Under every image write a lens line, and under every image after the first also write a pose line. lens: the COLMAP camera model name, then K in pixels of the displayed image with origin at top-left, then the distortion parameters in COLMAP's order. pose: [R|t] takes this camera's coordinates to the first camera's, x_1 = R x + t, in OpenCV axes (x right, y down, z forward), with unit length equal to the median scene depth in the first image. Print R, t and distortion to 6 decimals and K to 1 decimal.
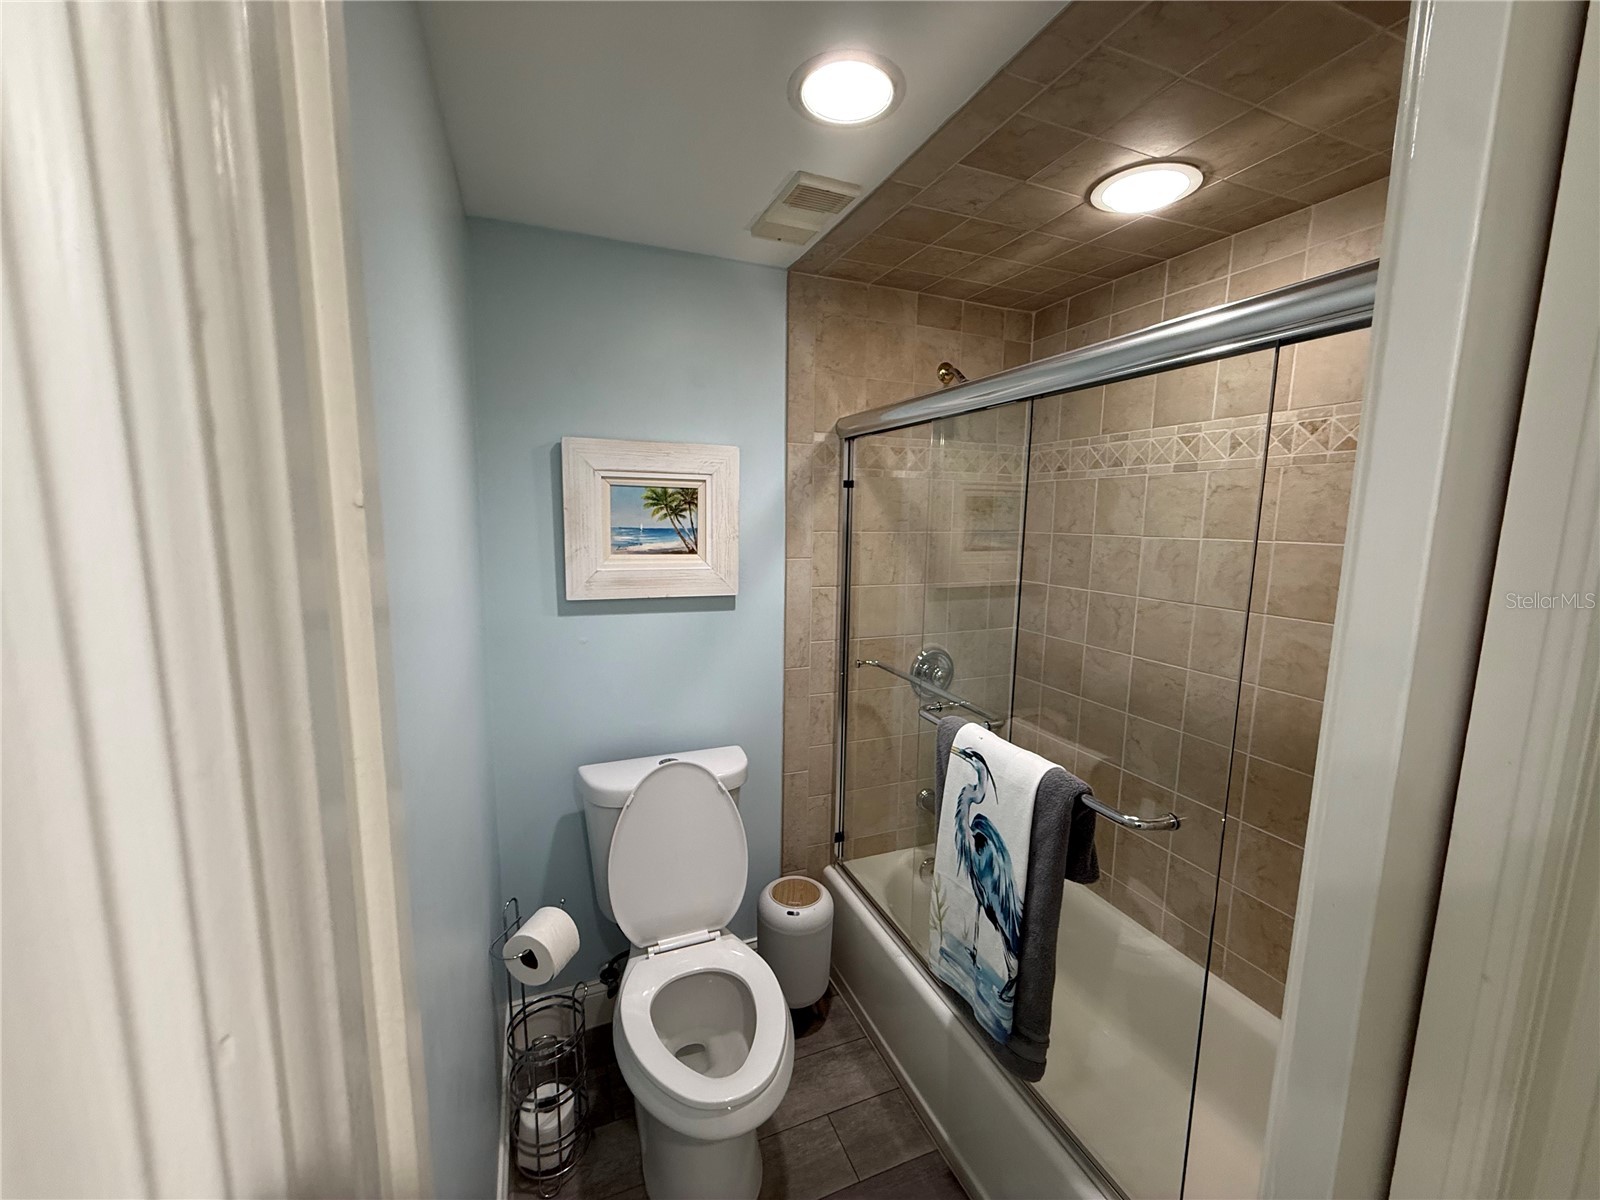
lens RADIAL K [[635.8, 0, 795.5], [0, 635.8, 603.2], [0, 0, 1]] dist [-0.001622, 0.000230]
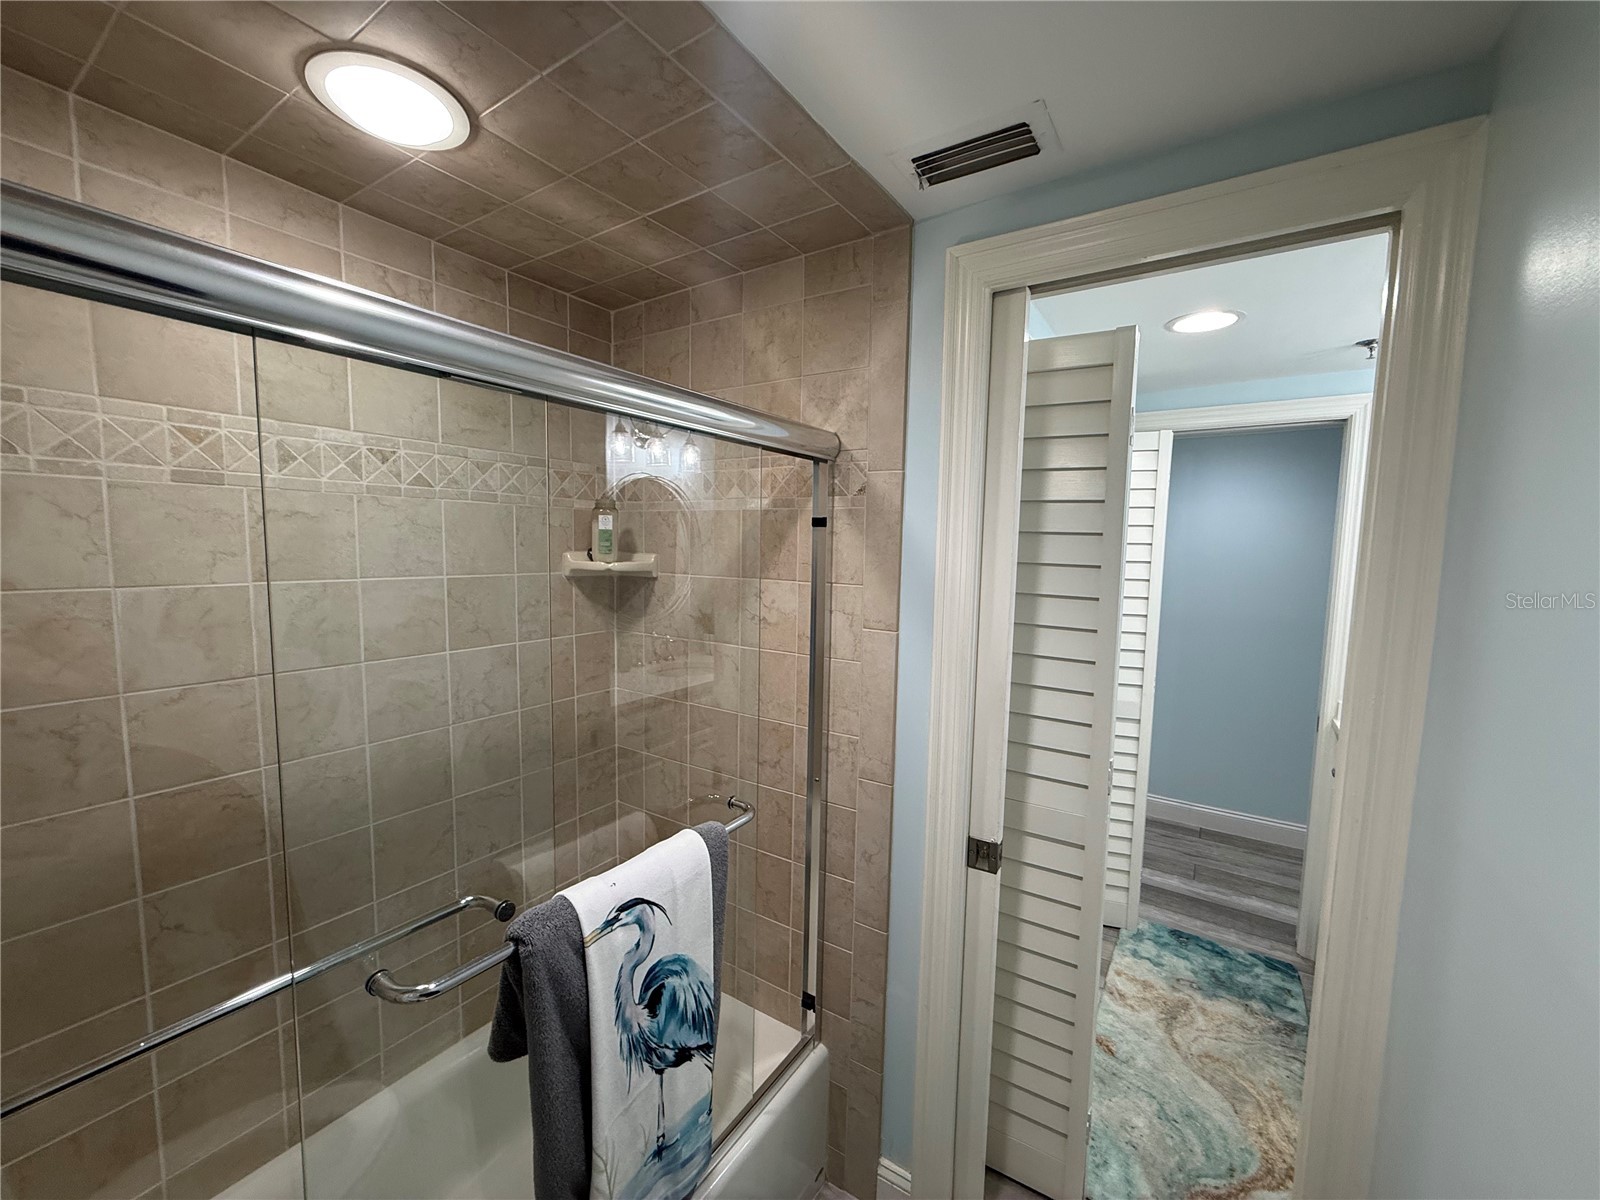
lens RADIAL K [[635.8, 0, 800.4], [0, 635.8, 605.9], [0, 0, 1]] dist [-0.001622, 0.000230]
pose [[-0.555913, -0.102387, 0.824911, -0.386951], [0.092220, 0.978662, 0.183618, -0.207668], [-0.826109, 0.178149, -0.534609, 1.216229]]
